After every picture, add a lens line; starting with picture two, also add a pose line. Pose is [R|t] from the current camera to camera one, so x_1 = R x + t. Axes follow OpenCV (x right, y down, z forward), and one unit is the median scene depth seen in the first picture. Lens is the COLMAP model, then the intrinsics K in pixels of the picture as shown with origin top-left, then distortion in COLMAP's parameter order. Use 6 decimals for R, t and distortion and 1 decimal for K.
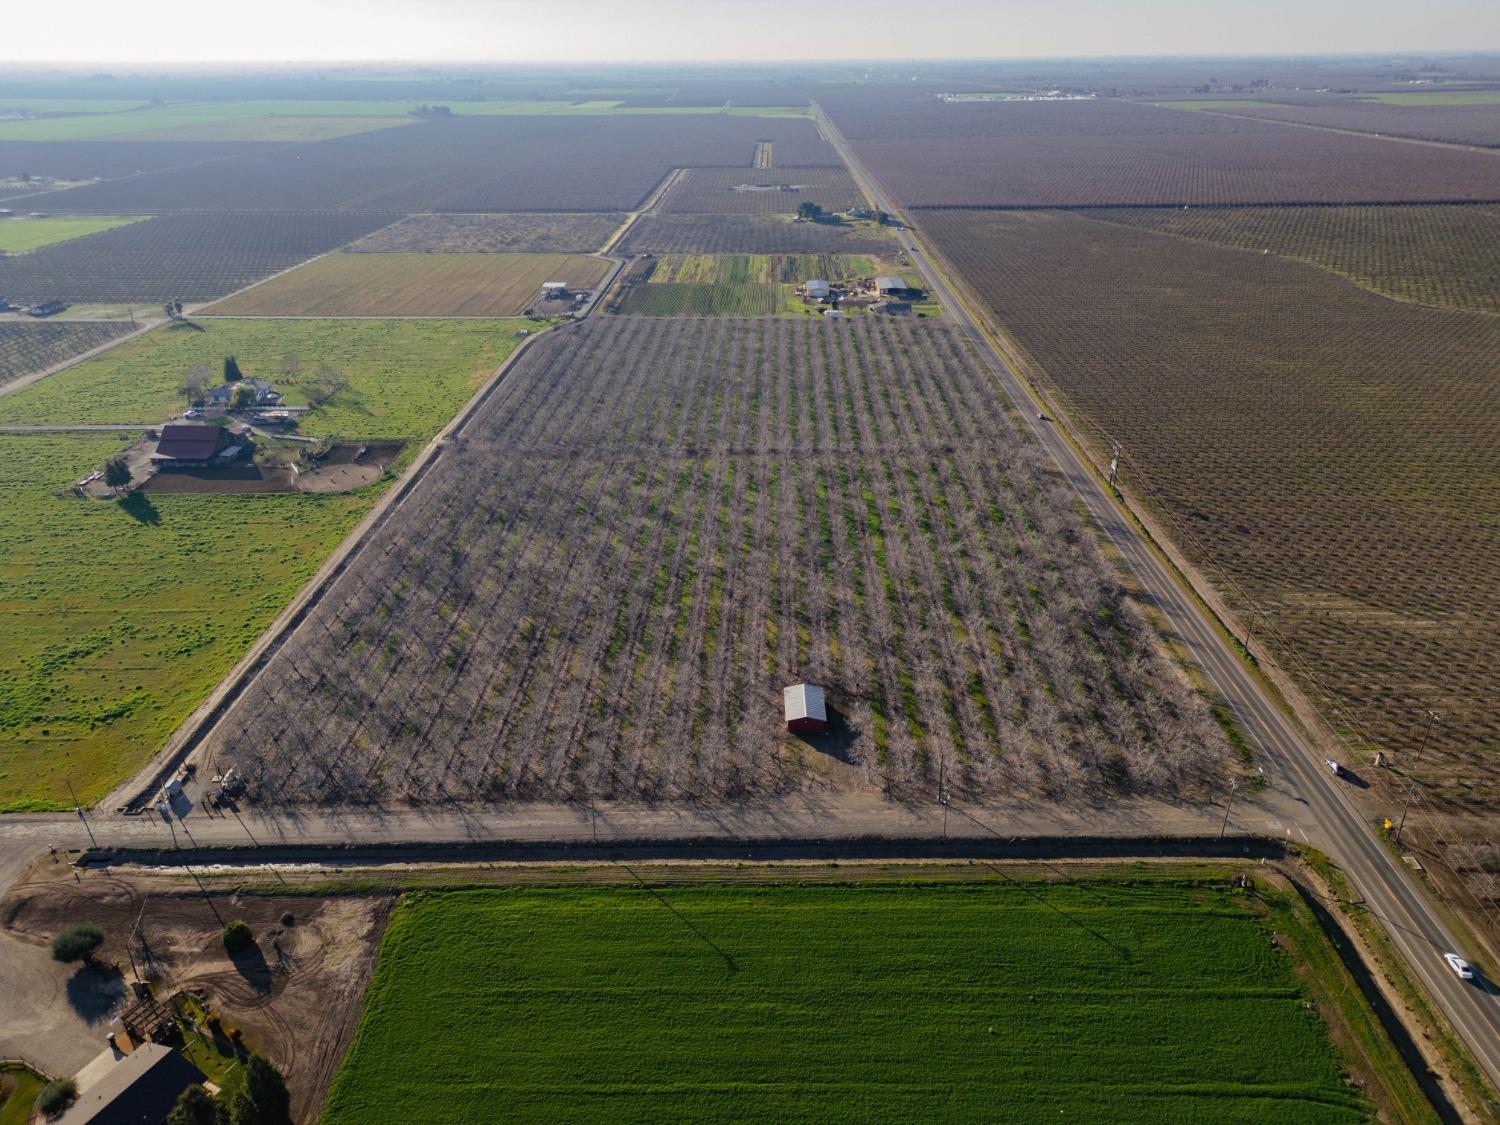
lens RADIAL K [[1047.1, 0, 751.9], [0, 1047.1, 552.6], [0, 0, 1]] dist [0.066421, -0.057393]
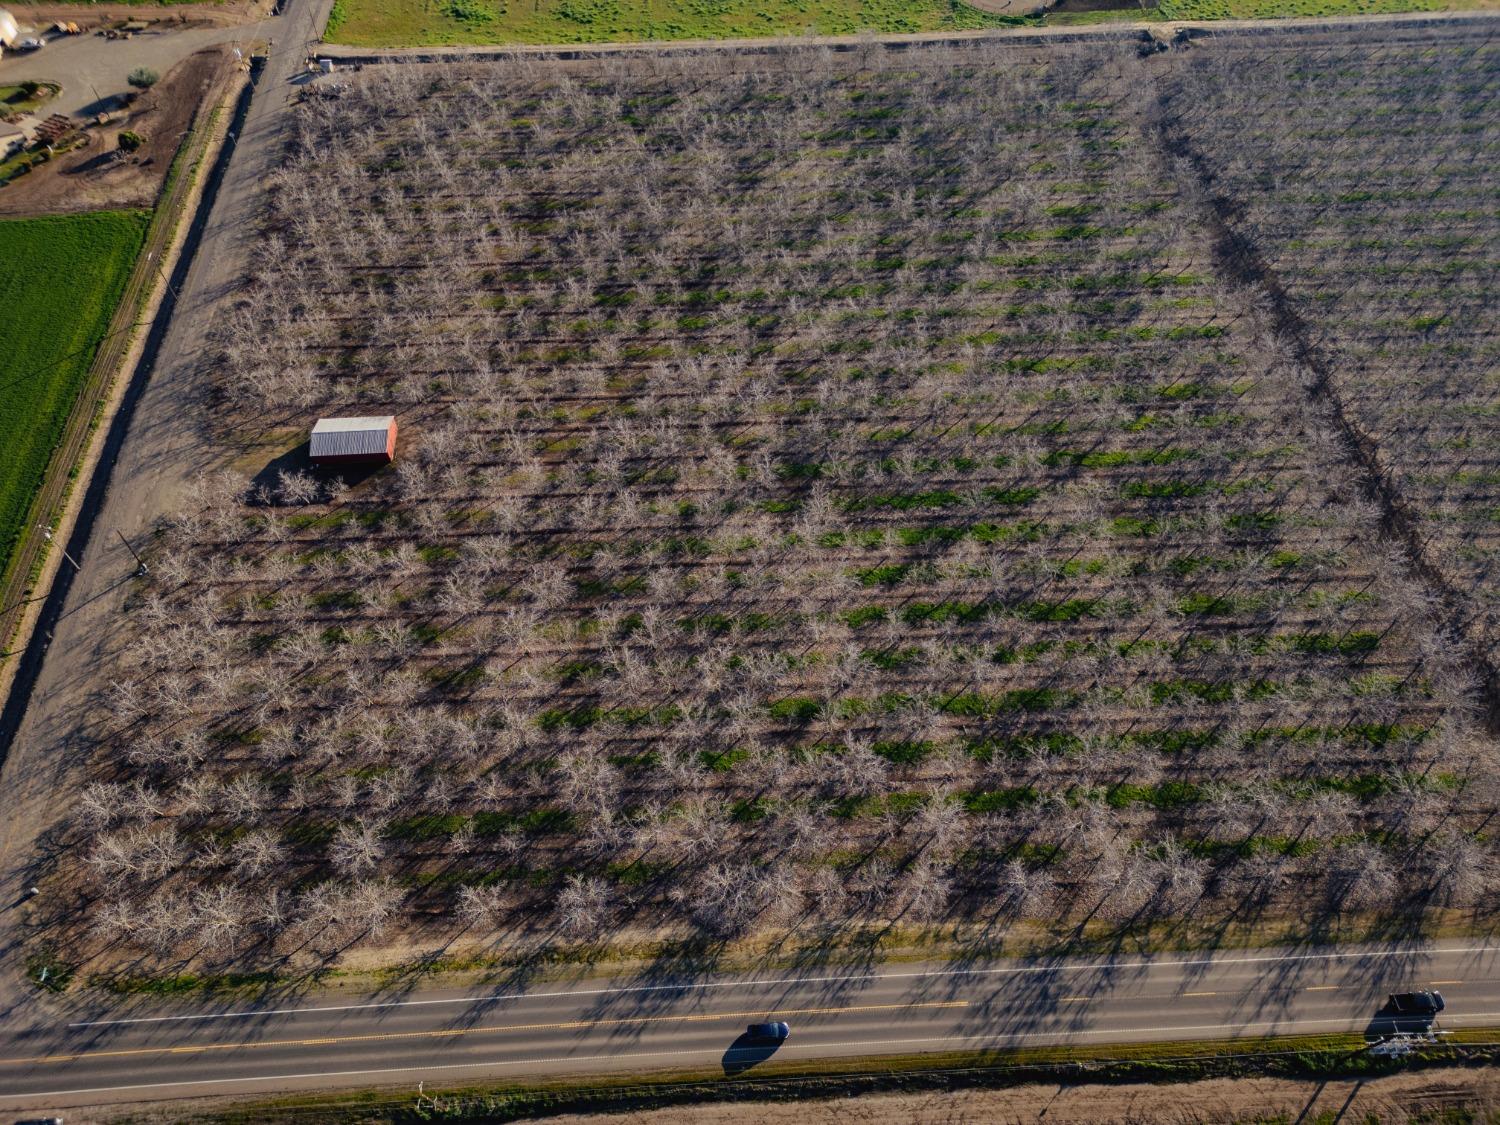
lens RADIAL K [[1047.1, 0, 751.9], [0, 1047.1, 552.6], [0, 0, 1]] dist [0.066421, -0.057393]
pose [[0.069705, 0.804358, -0.590043, 0.529669], [-0.426917, 0.558633, 0.711105, -0.434403], [0.901600, 0.202332, 0.382334, 0.847716]]
